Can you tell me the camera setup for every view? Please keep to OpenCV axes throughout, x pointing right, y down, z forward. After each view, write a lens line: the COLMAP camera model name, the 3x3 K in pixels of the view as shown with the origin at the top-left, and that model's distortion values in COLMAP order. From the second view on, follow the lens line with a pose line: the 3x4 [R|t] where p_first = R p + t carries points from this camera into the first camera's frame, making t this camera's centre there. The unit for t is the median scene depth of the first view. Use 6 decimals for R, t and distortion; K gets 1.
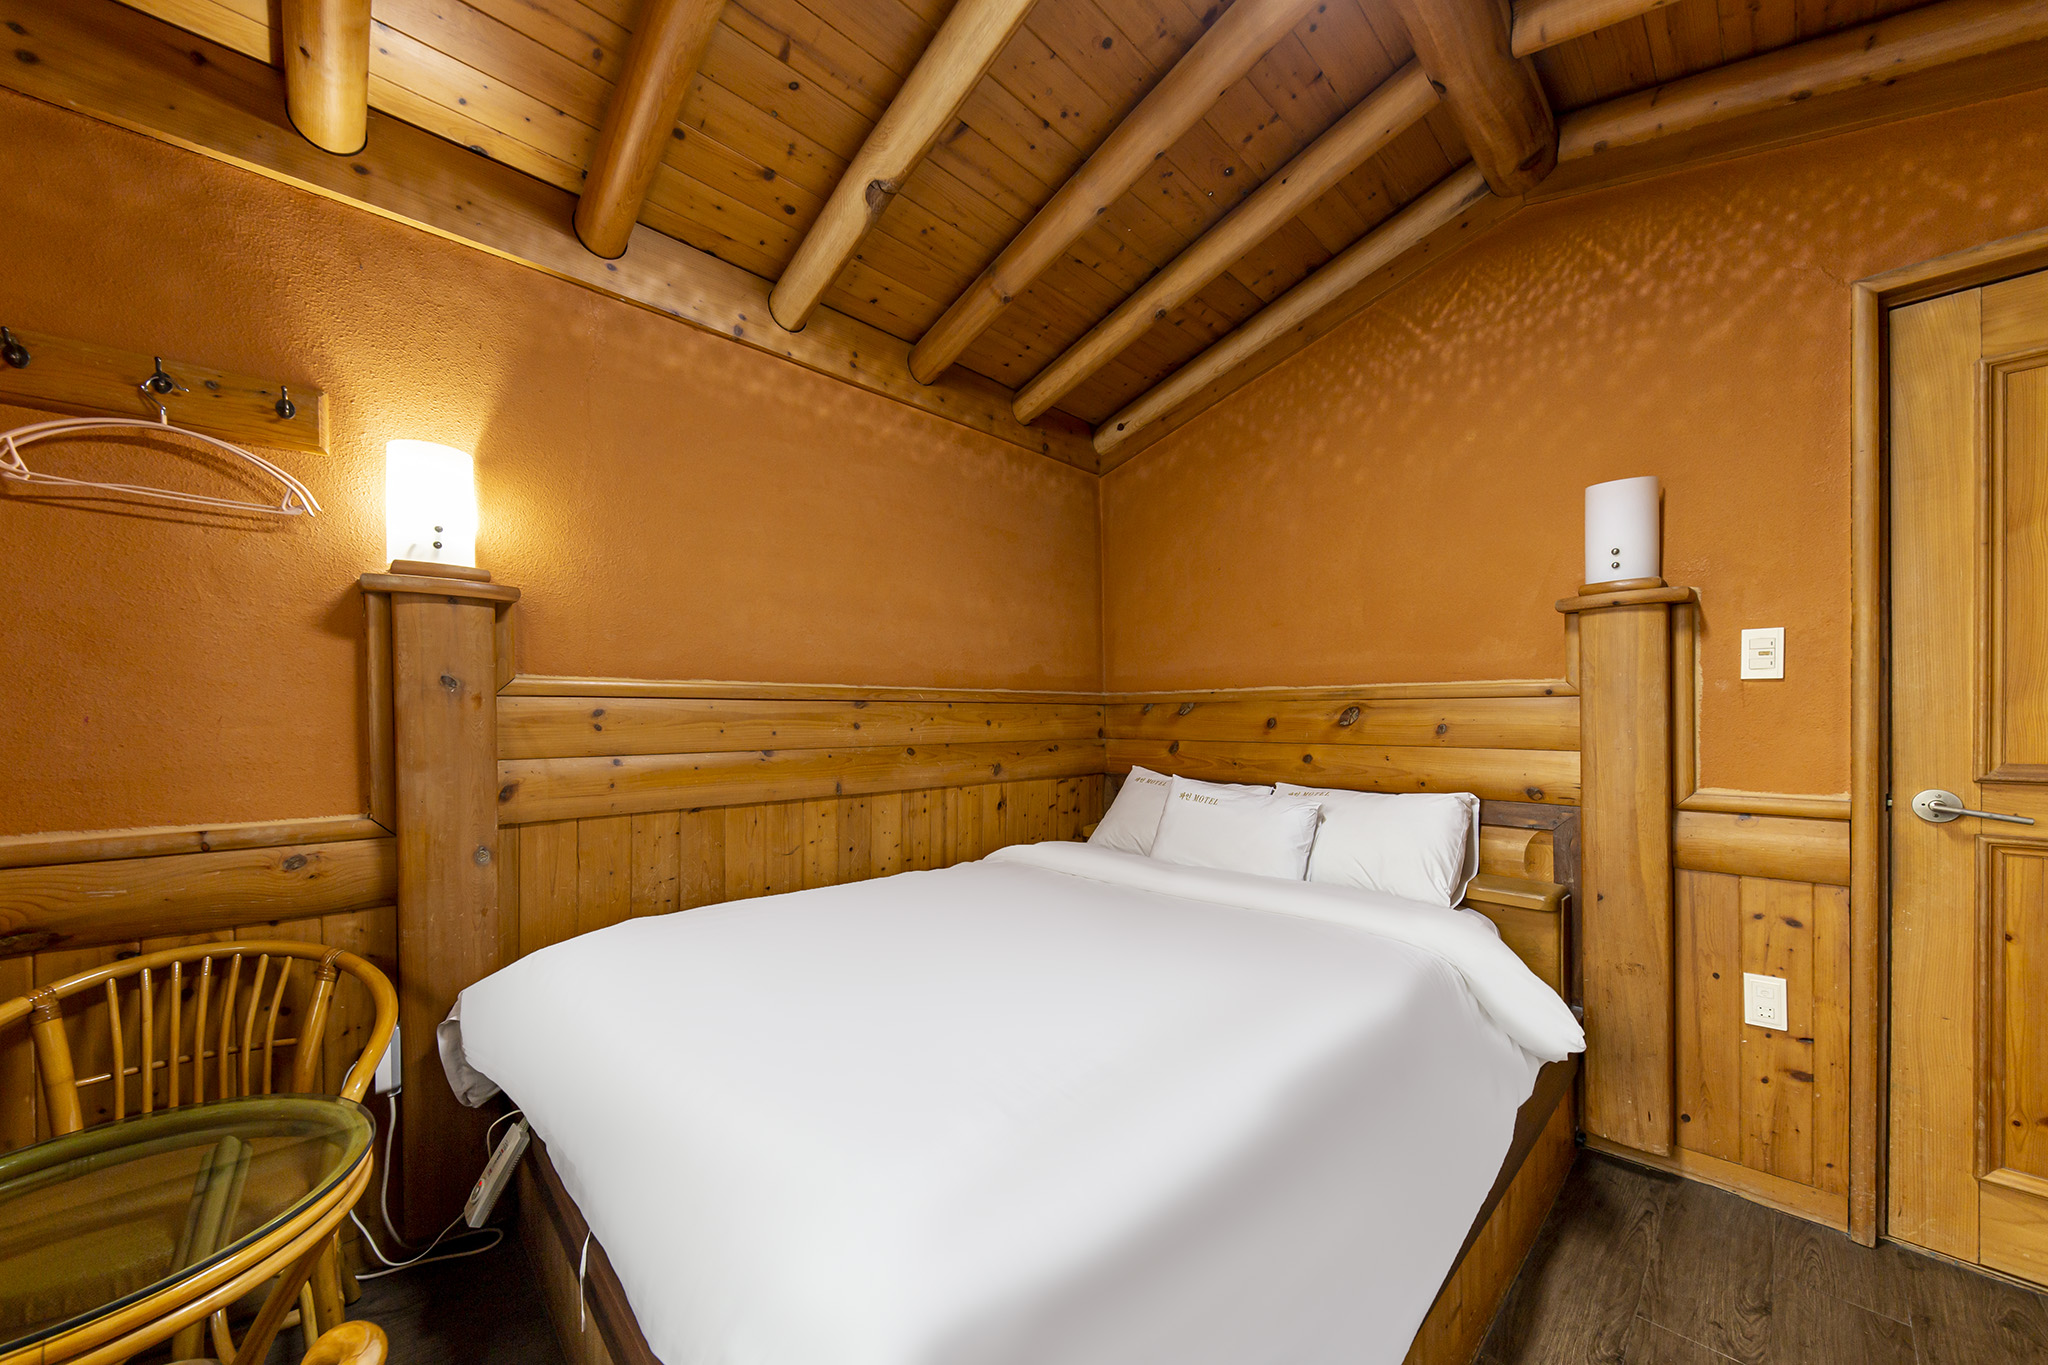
lens RADIAL K [[719.0, 0, 1027.5], [0, 719.0, 724.3], [0, 0, 1]] dist [0.000467, -0.002896]
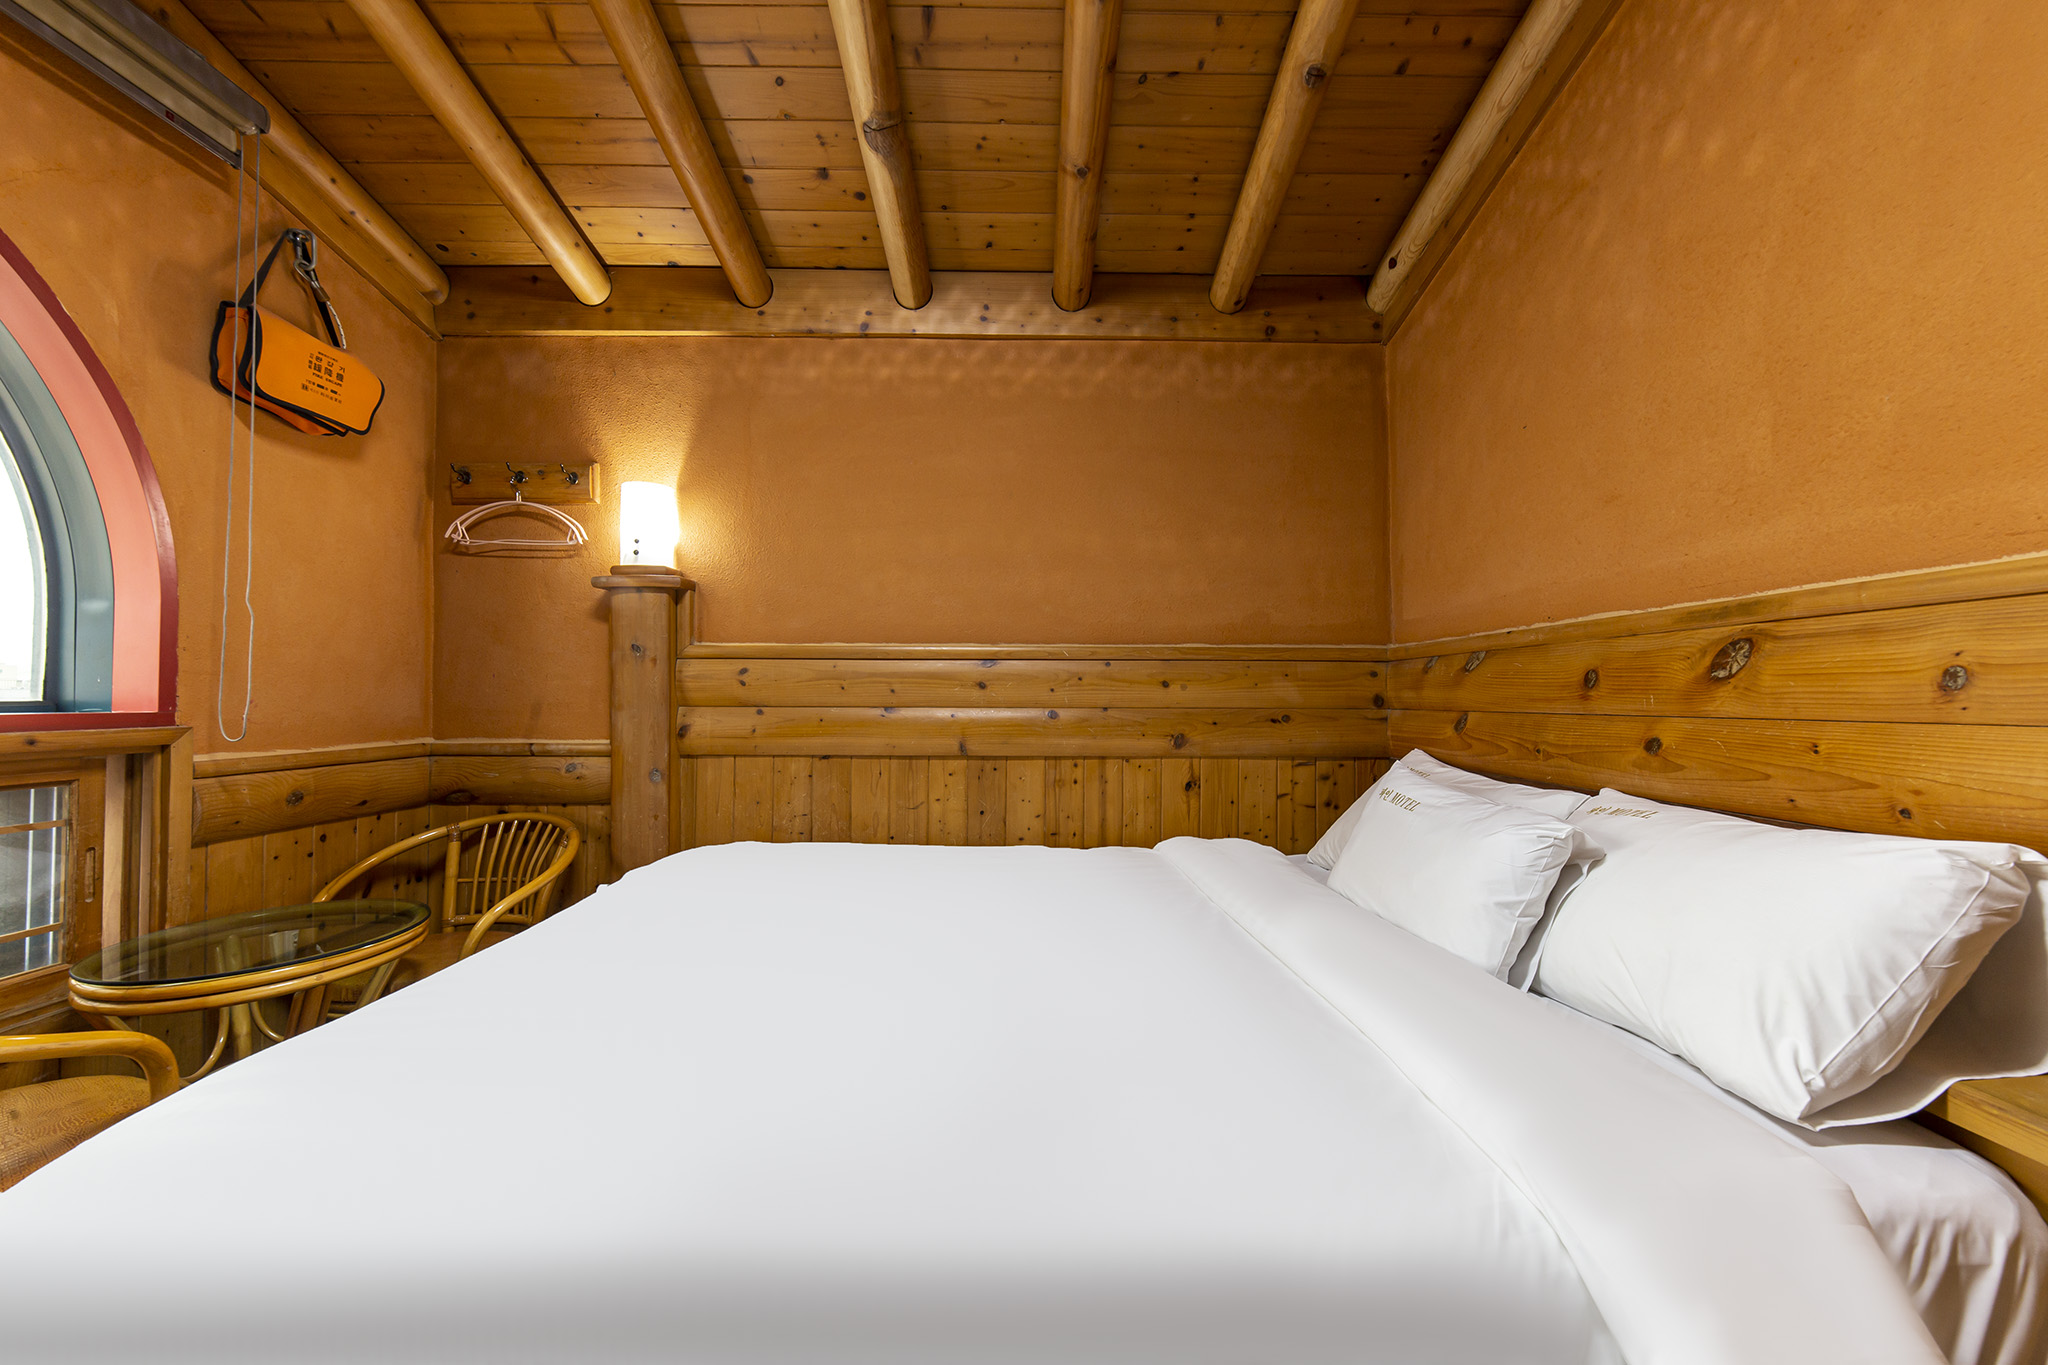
lens RADIAL K [[703.6, 0, 1034.4], [0, 703.6, 686.8], [0, 0, 1]] dist [0.015548, -0.007827]
pose [[0.721259, -0.007989, -0.692620, 0.472226], [-0.012195, 0.999632, -0.024230, 0.026316], [0.692558, 0.025923, 0.720896, 0.363640]]
